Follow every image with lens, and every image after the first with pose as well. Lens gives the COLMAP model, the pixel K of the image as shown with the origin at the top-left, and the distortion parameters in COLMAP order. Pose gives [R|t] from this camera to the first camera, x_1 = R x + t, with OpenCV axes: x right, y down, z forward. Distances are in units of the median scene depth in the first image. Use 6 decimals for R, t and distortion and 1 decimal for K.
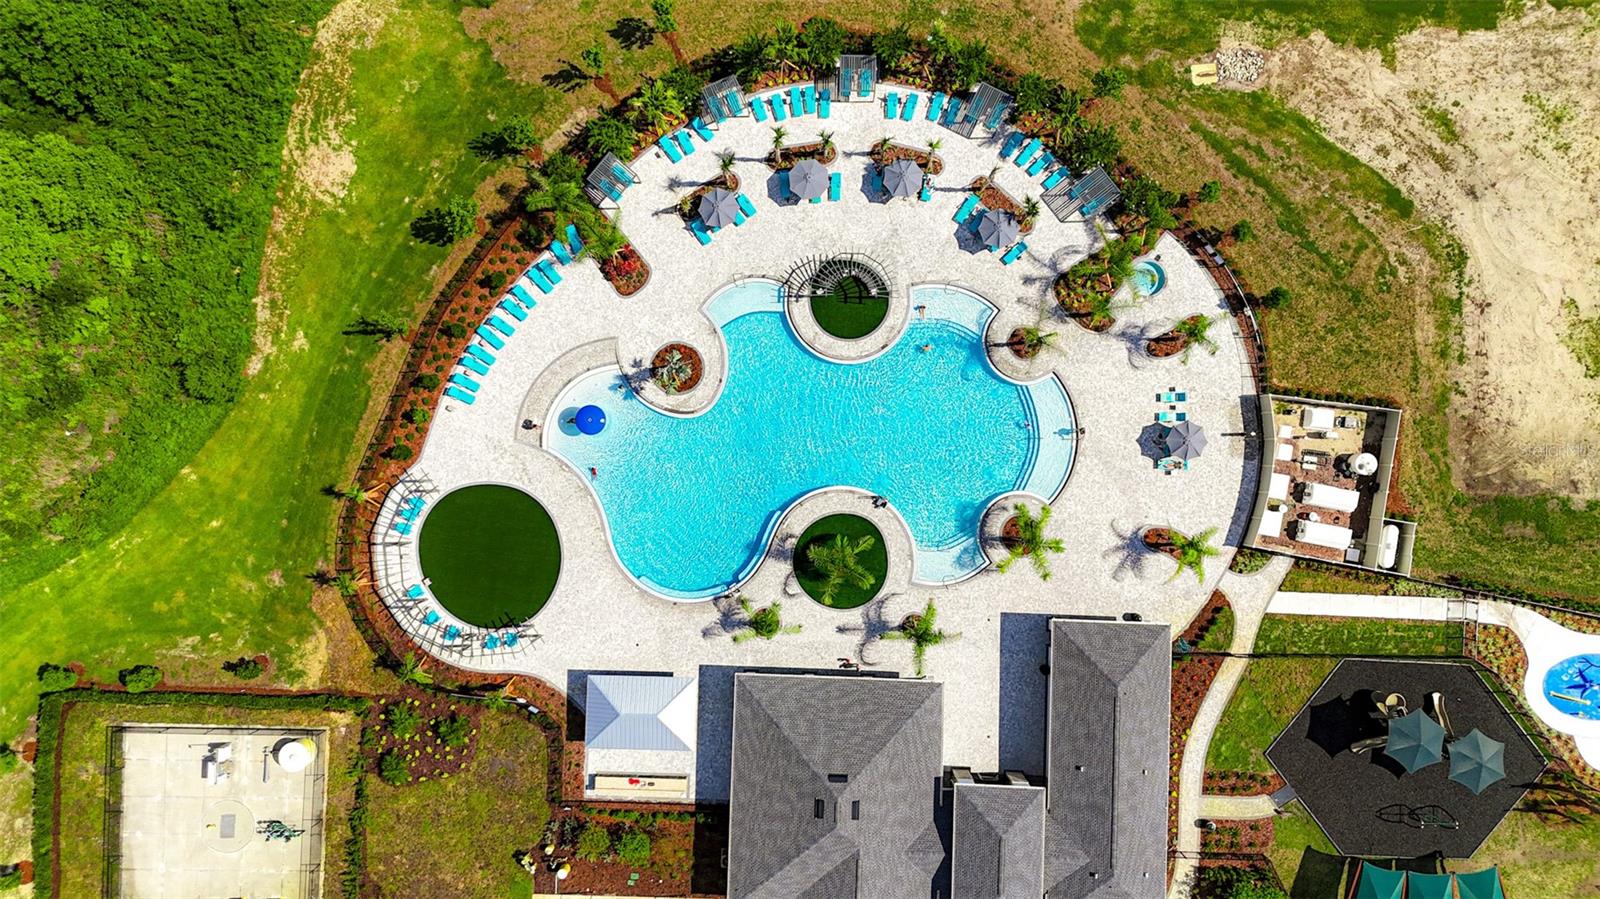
lens RADIAL K [[1163.1, 0, 804.0], [0, 1163.1, 444.4], [0, 0, 1]] dist [0.047099, -0.035855]
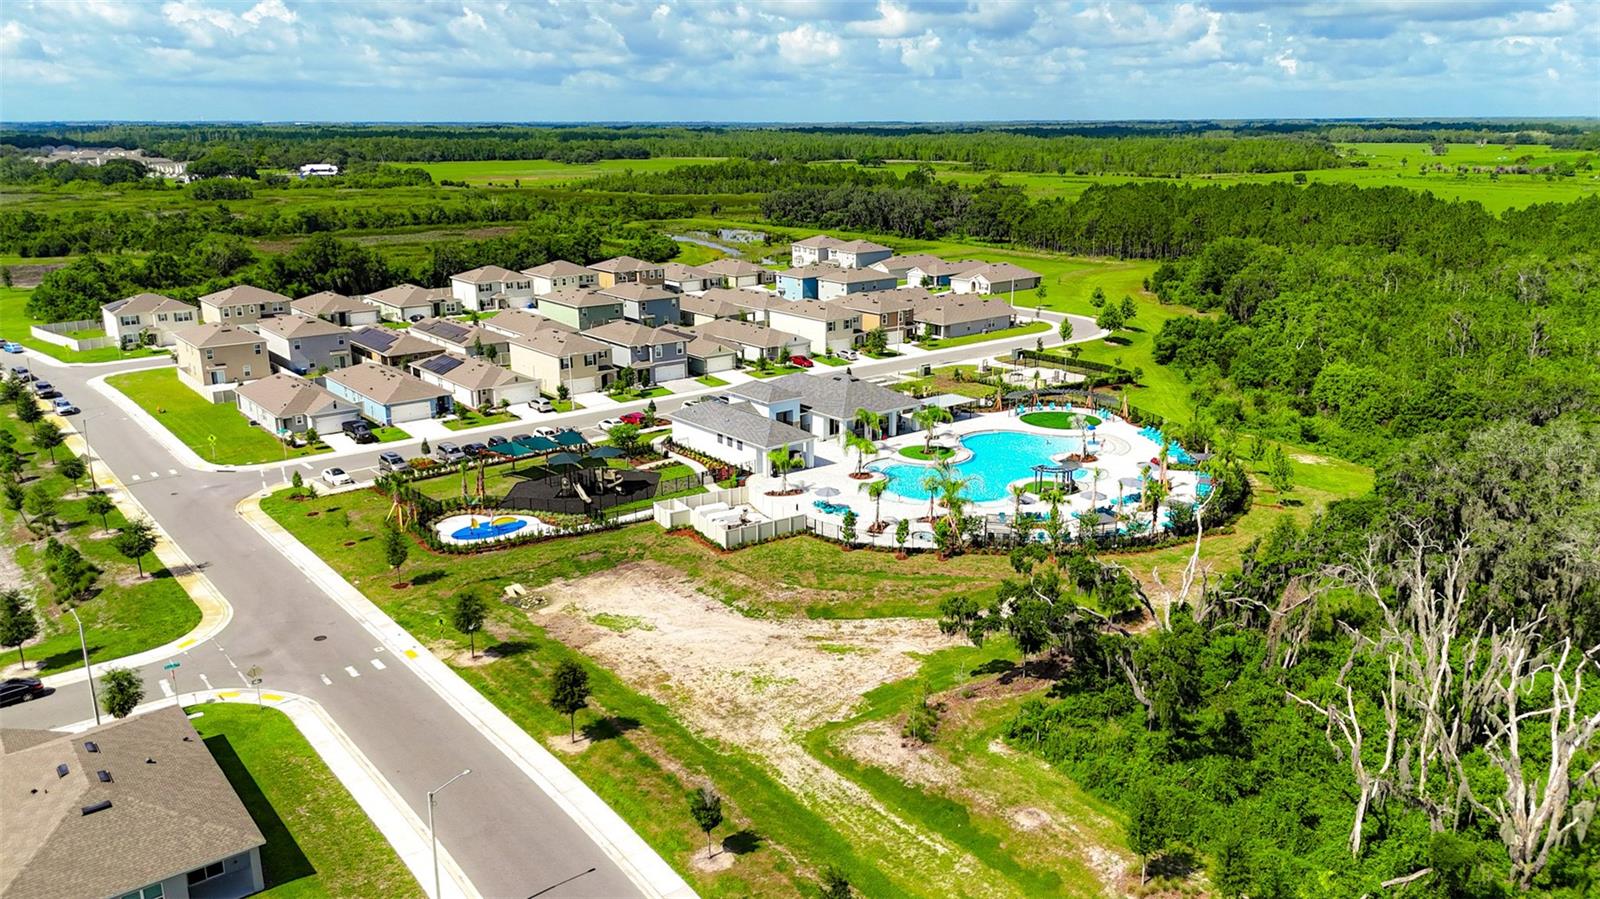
lens RADIAL K [[1176.1, 0, 806.7], [0, 1176.1, 446.4], [0, 0, 1]] dist [0.070572, -0.077115]
pose [[-0.757640, 0.176000, -0.628495, 1.241919], [-0.652589, -0.188884, 0.733792, -1.040685], [0.010435, 0.966099, 0.257962, 0.544449]]
